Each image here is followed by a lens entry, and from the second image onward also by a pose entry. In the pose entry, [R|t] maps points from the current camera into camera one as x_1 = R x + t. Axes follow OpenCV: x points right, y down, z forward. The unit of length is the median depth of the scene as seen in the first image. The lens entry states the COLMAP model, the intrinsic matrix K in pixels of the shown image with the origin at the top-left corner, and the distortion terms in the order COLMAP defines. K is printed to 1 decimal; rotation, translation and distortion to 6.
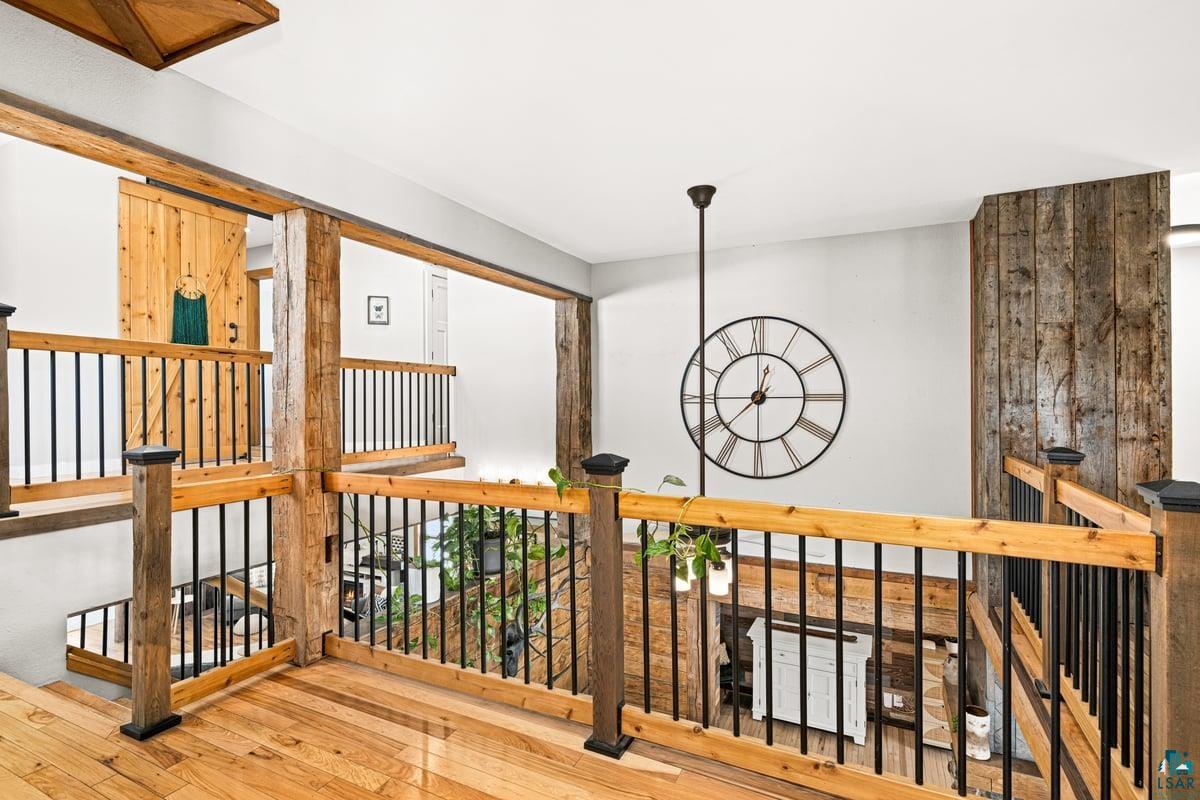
lens RADIAL K [[575.5, 0, 607.4], [0, 575.5, 394.3], [0, 0, 1]] dist [0.000738, 0.000229]
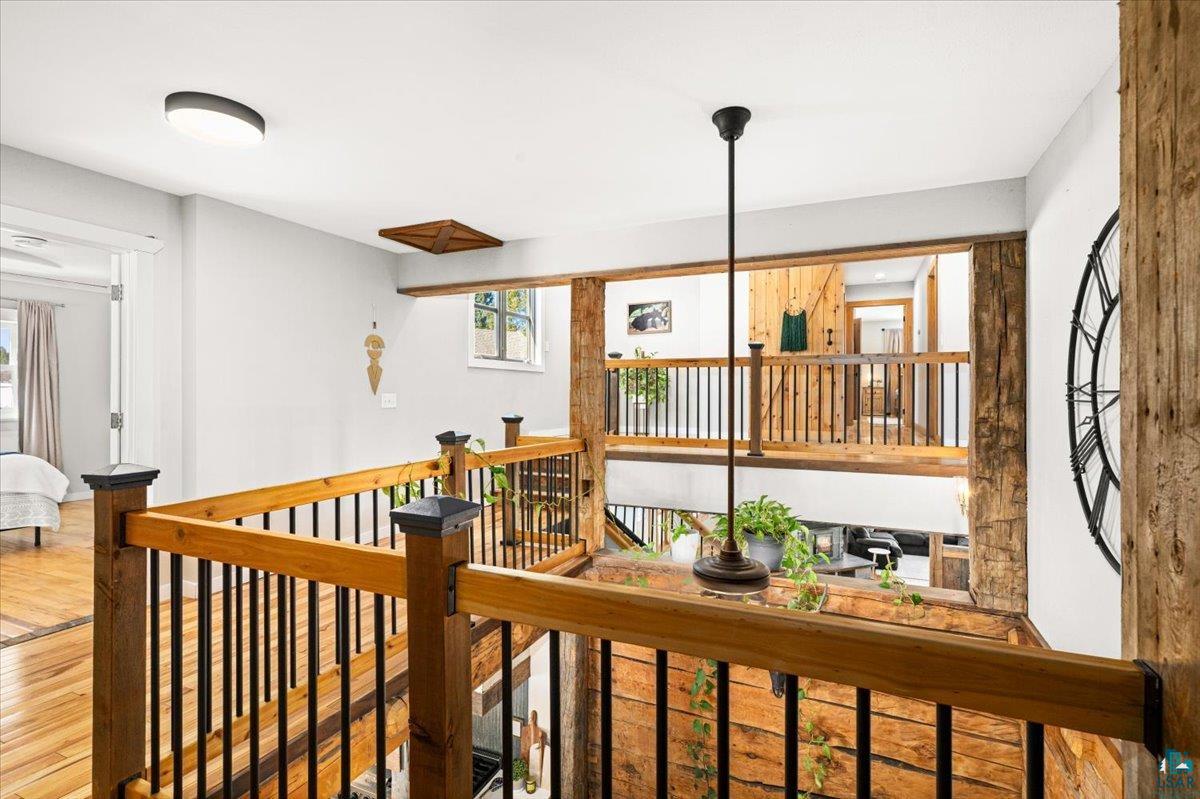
lens RADIAL K [[588.5, 0, 597.6], [0, 588.5, 398.8], [0, 0, 1]] dist [0.000878, 0.000117]
pose [[0.071534, 0.014249, -0.997336, 0.704988], [0.006600, 0.999869, 0.014759, -0.000273], [0.997416, -0.007638, 0.071430, 0.563434]]
